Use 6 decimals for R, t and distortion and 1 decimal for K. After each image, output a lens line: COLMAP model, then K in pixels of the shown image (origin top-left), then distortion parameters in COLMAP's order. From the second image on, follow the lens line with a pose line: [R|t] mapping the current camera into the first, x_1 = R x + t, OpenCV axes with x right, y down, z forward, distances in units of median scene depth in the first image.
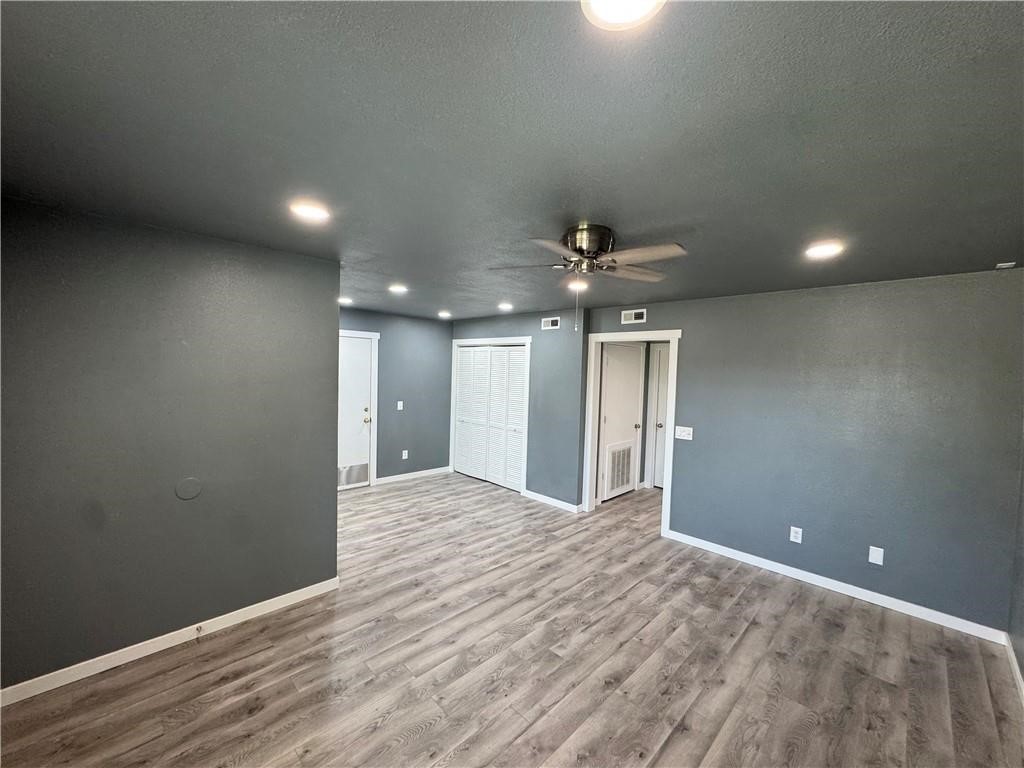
lens RADIAL K [[409.5, 0, 510.2], [0, 409.5, 382.5], [0, 0, 1]] dist [0.000304, -0.000951]
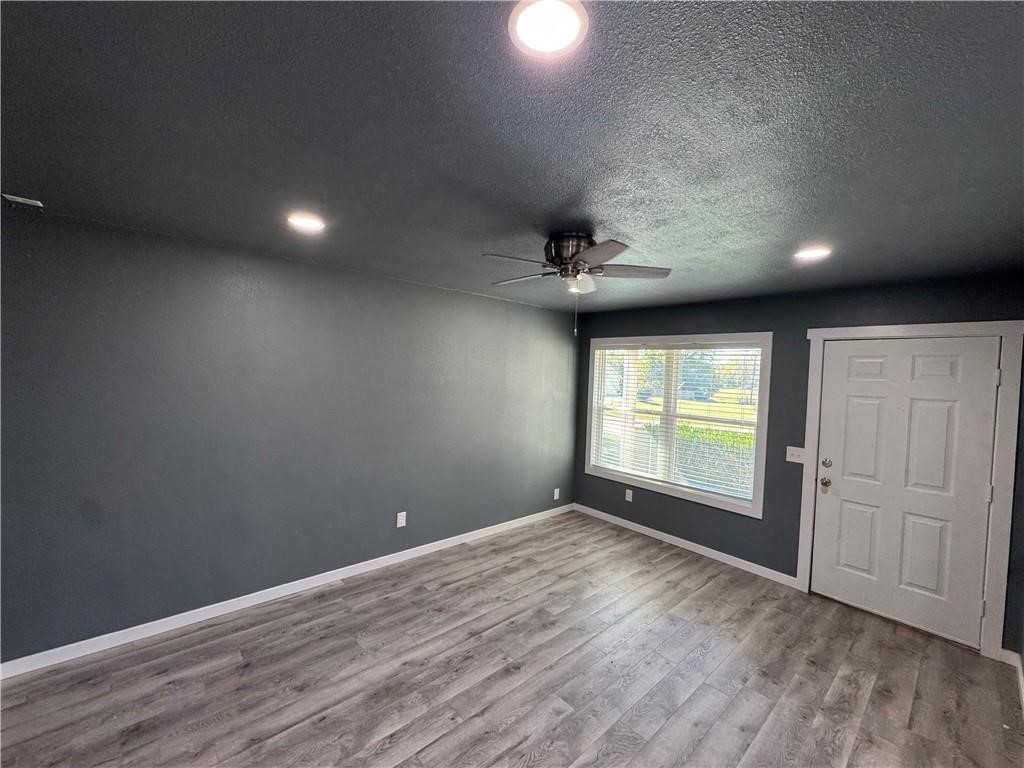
lens RADIAL K [[409.5, 0, 511.9], [0, 409.5, 382.5], [0, 0, 1]] dist [0.000304, -0.000951]
pose [[-0.996301, -0.070013, 0.049826, 0.247582], [-0.066671, 0.995601, 0.065834, -0.060148], [-0.054216, 0.062268, -0.996586, 1.964157]]
